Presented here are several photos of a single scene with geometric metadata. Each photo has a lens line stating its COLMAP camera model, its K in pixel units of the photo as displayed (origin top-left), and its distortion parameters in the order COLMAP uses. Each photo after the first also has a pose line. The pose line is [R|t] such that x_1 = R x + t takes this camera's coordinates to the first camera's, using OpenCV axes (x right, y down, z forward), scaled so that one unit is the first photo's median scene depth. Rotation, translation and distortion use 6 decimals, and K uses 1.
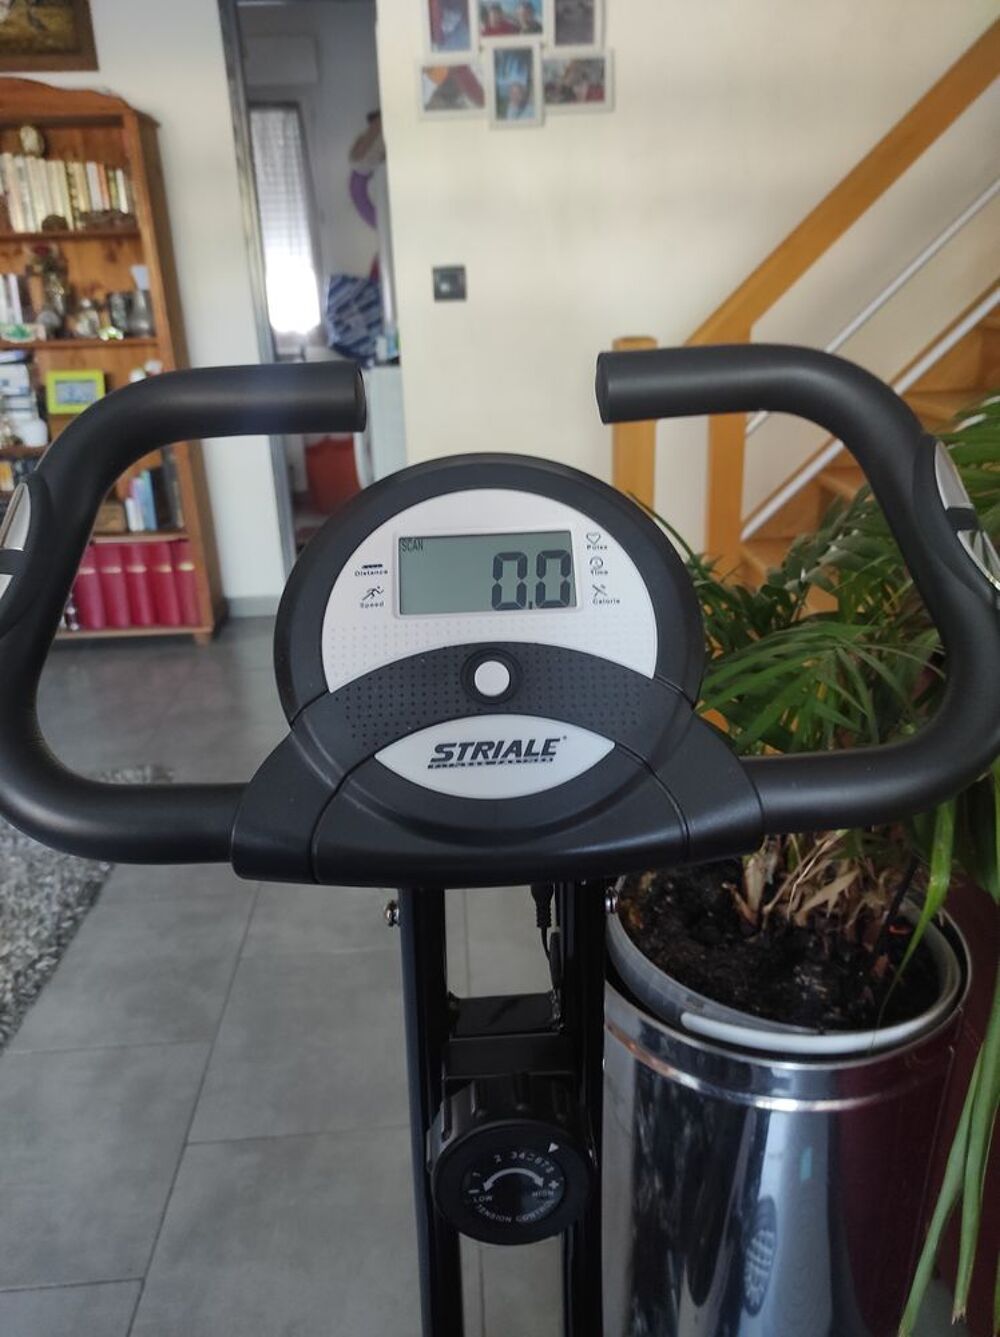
lens RADIAL K [[1019.6, 0, 486.6], [0, 1019.6, 660.6], [0, 0, 1]] dist [0.055392, -0.021865]
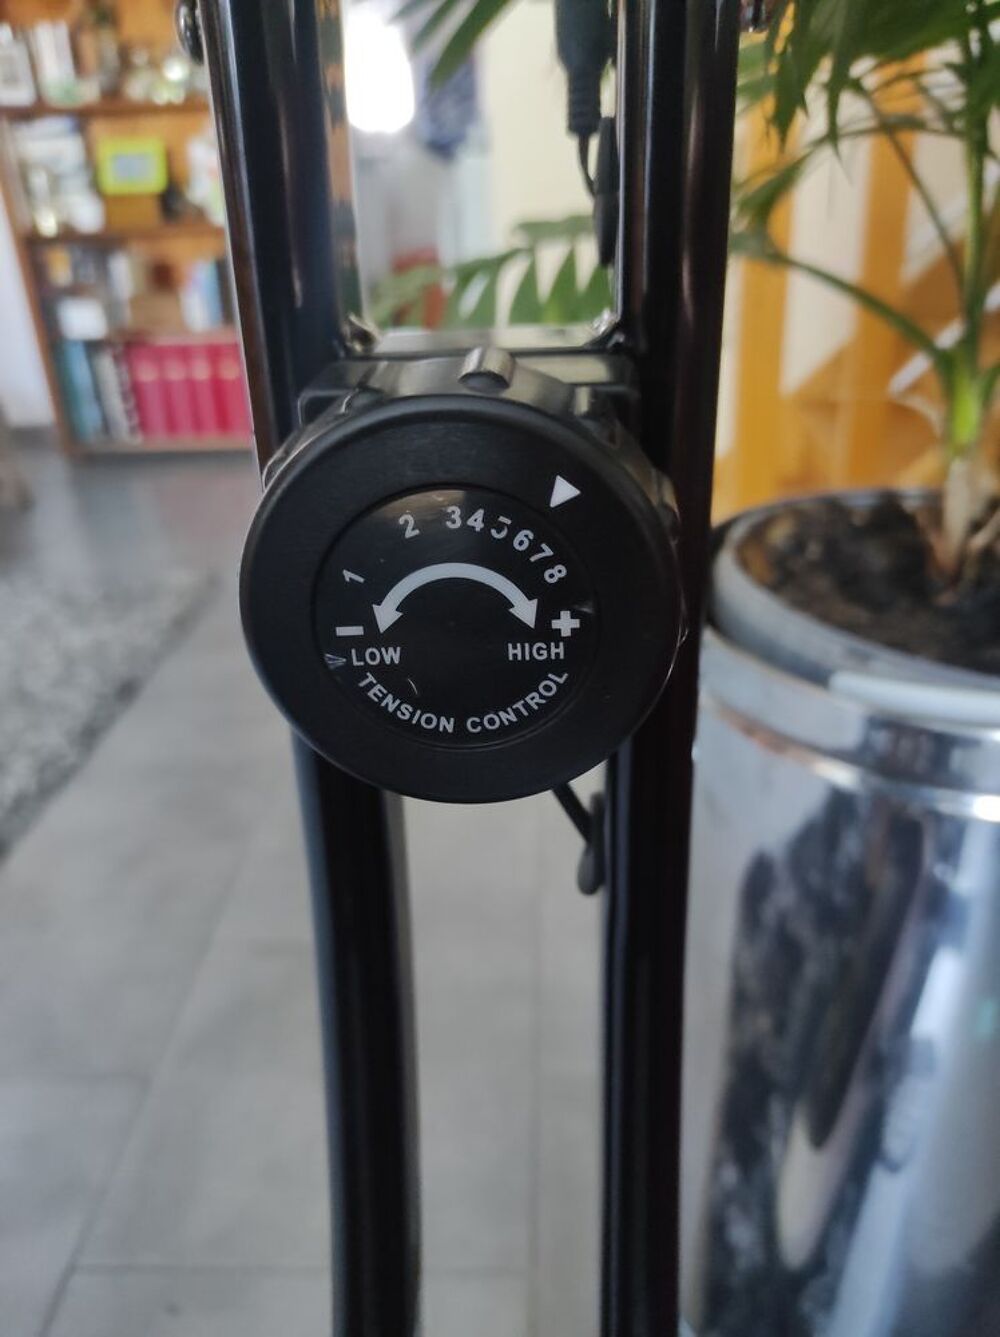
lens RADIAL K [[1019.6, 0, 474.7], [0, 1019.6, 664.5], [0, 0, 1]] dist [0.055392, -0.021865]
pose [[0.993354, 0.036332, -0.109214, 0.068779], [-0.026198, 0.995338, 0.092826, 0.459001], [0.112077, -0.089348, 0.989674, 0.596482]]
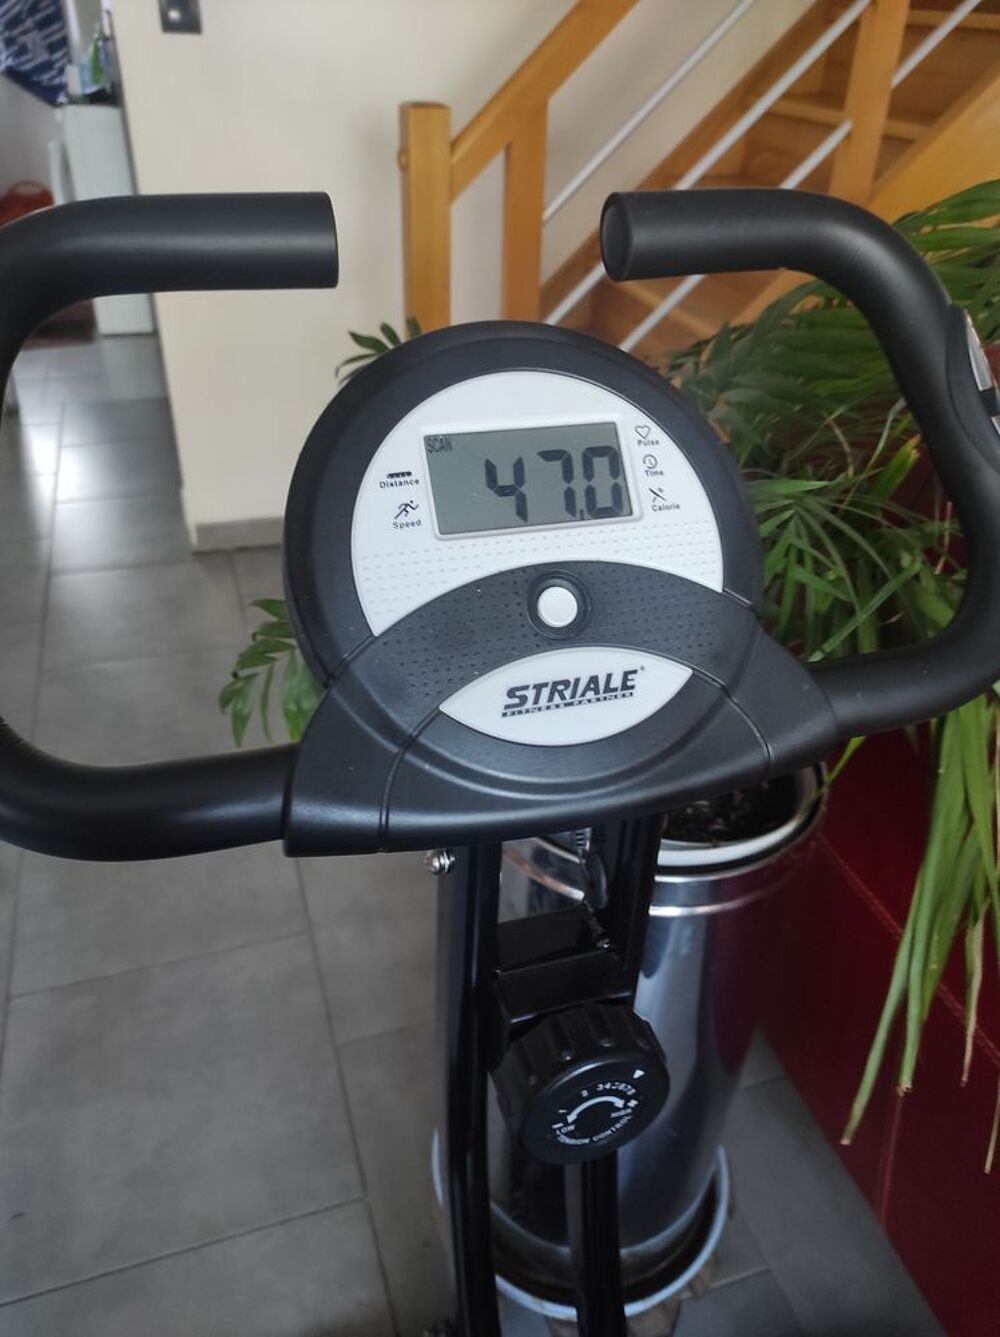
lens RADIAL K [[1019.6, 0, 498.9], [0, 1019.6, 668.6], [0, 0, 1]] dist [0.055392, -0.021865]
pose [[0.968654, -0.081241, 0.234754, -0.245155], [0.030547, 0.976794, 0.211993, -0.113751], [-0.246529, -0.198177, 0.948657, 0.157280]]
